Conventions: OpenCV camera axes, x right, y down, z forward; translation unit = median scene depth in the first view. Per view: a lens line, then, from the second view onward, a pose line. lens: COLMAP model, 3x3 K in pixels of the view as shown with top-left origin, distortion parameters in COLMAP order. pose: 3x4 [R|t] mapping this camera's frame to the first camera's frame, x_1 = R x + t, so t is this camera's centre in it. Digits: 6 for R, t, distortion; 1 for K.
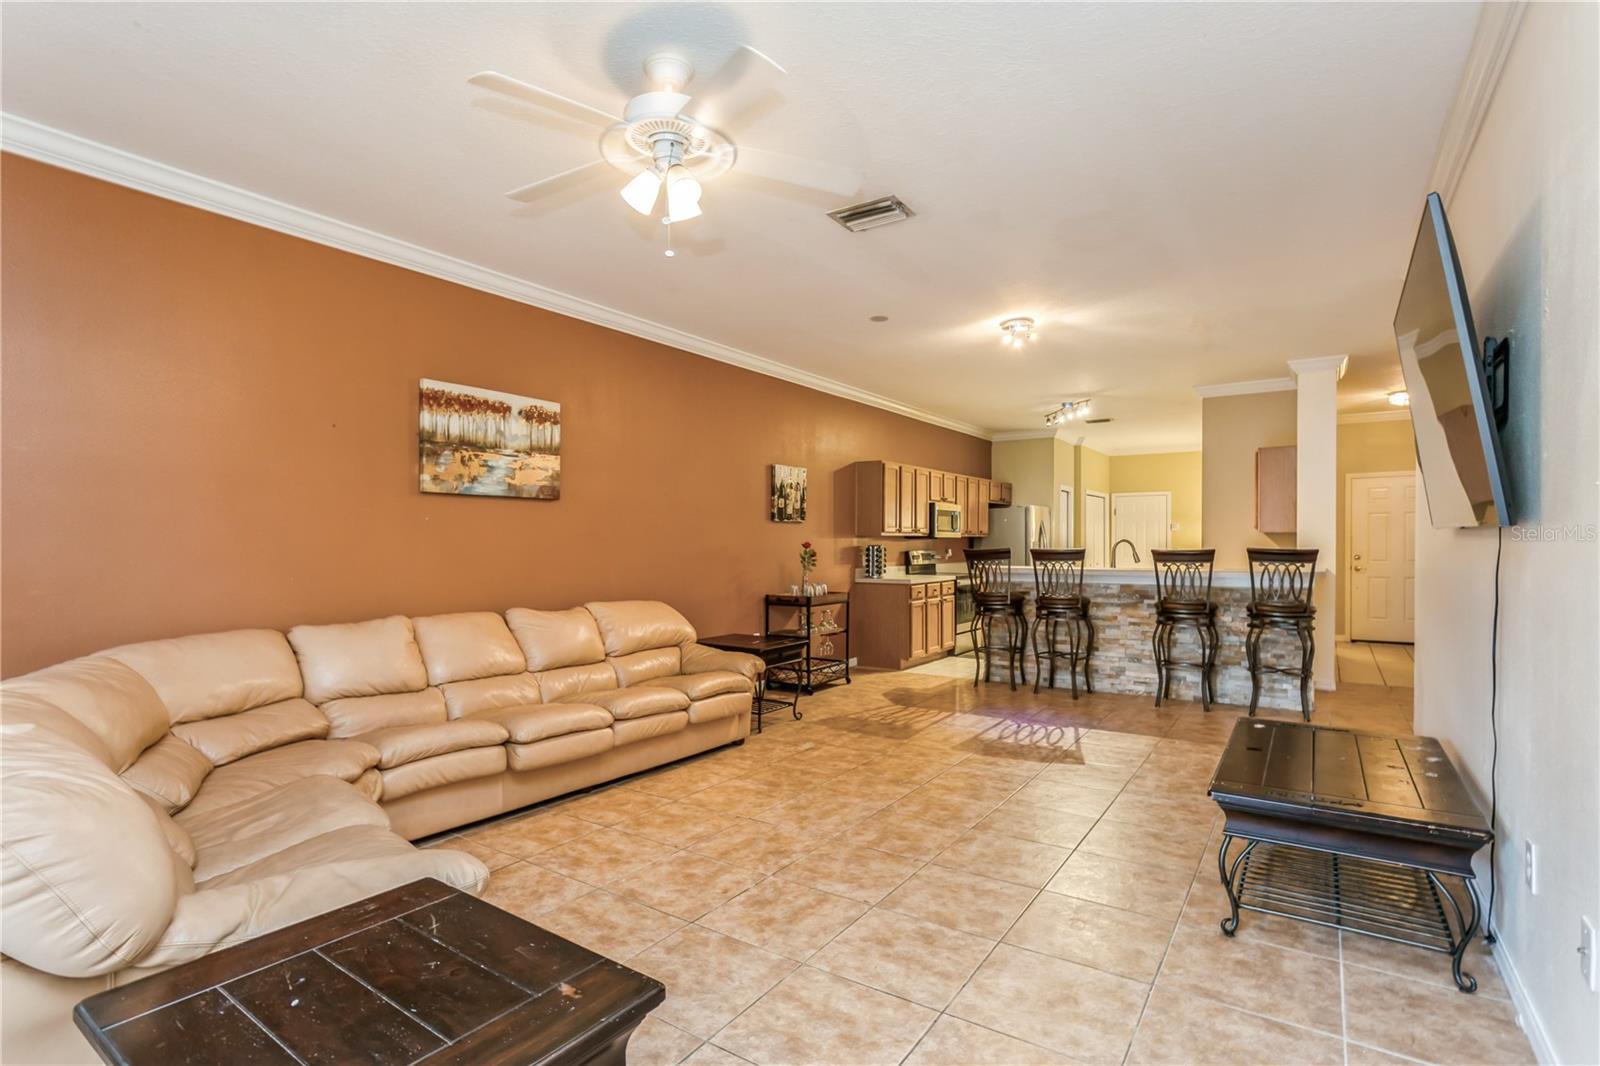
lens RADIAL K [[781.9, 0, 781.7], [0, 781.9, 556.0], [0, 0, 1]] dist [-0.006003, 0.002605]
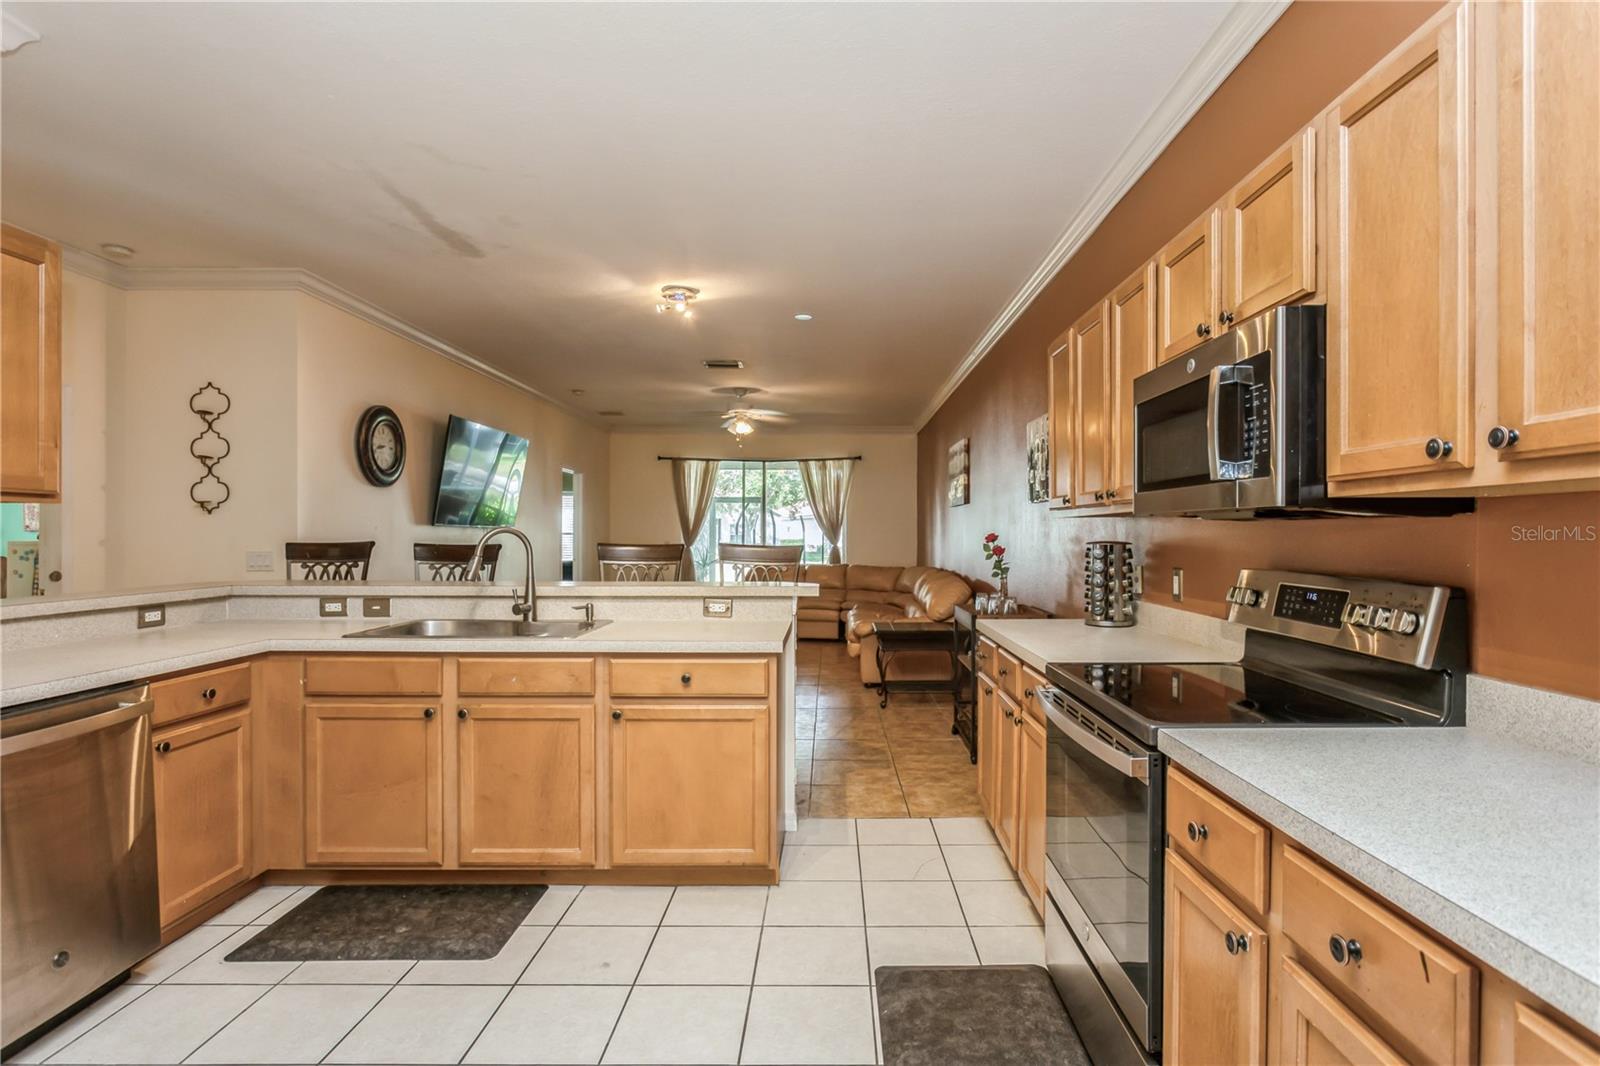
lens RADIAL K [[781.9, 0, 847.1], [0, 781.9, 539.0], [0, 0, 1]] dist [-0.006003, 0.002605]
pose [[-0.805157, 0.004179, -0.593048, 0.586143], [-0.011854, 0.999662, 0.023139, -0.028965], [0.592944, 0.025661, -0.804835, 1.583448]]
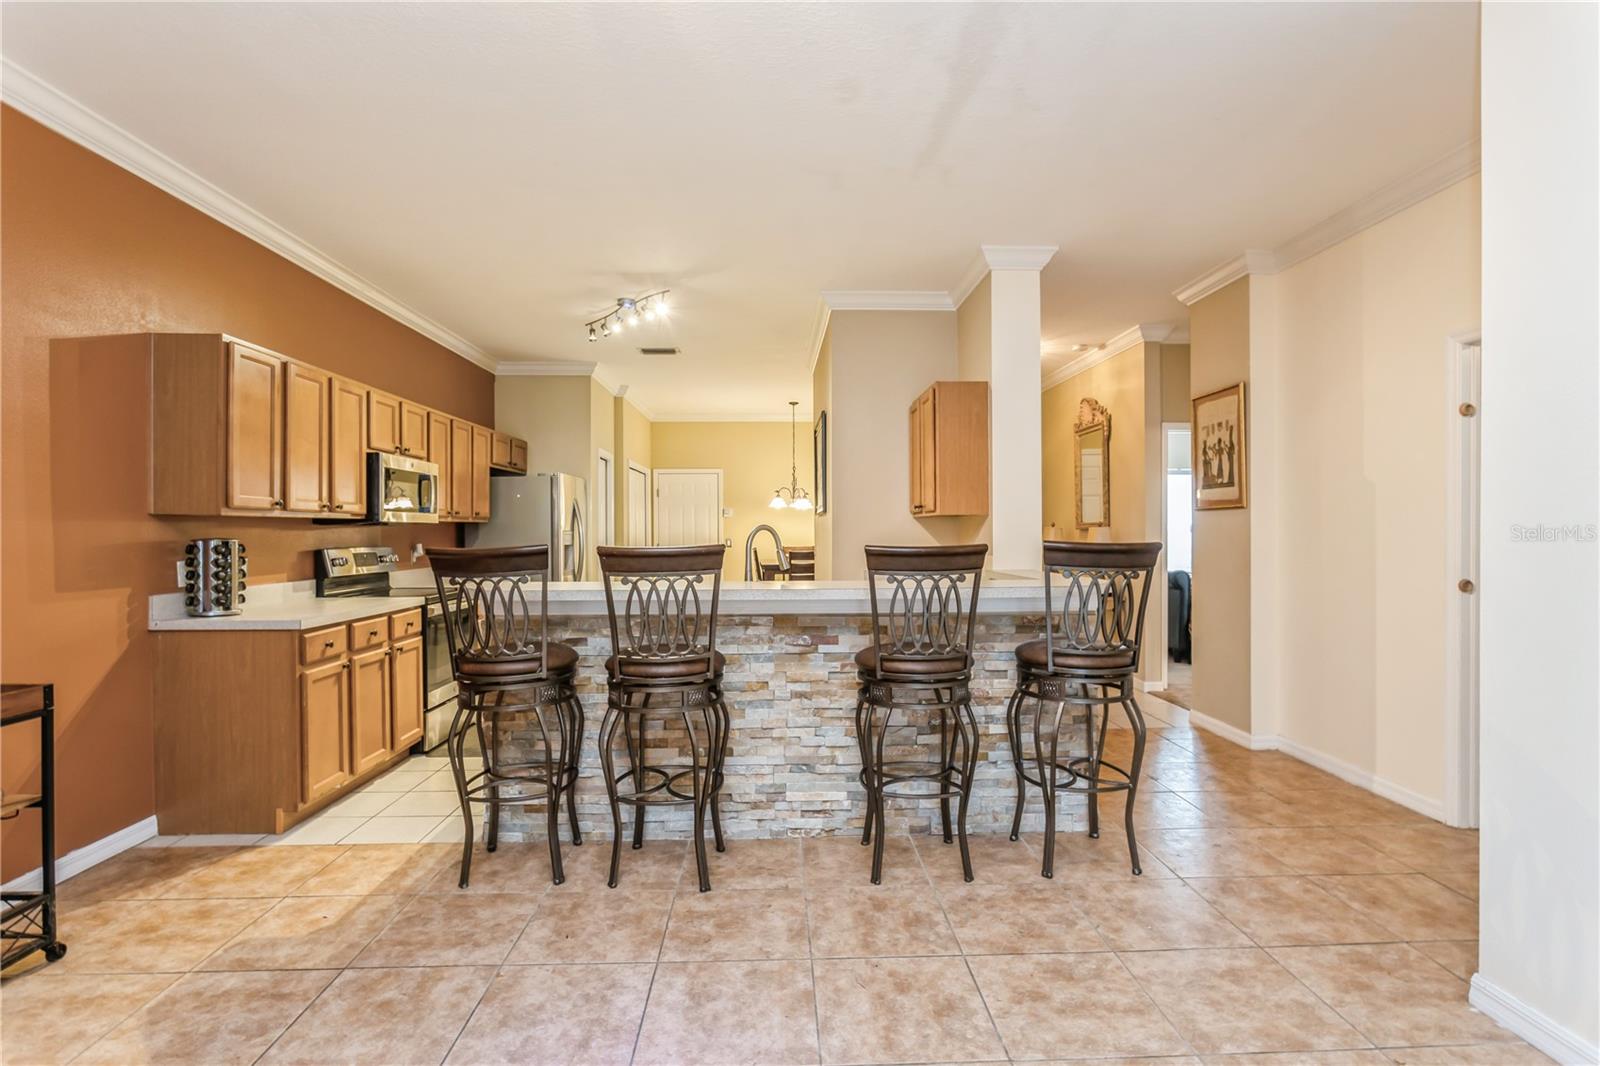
lens RADIAL K [[781.9, 0, 807.8], [0, 781.9, 535.9], [0, 0, 1]] dist [-0.006003, 0.002605]
pose [[0.797291, -0.004234, 0.603580, 0.155231], [0.012114, 0.999886, -0.008988, -0.009676], [-0.603473, 0.014478, 0.797252, 0.599393]]
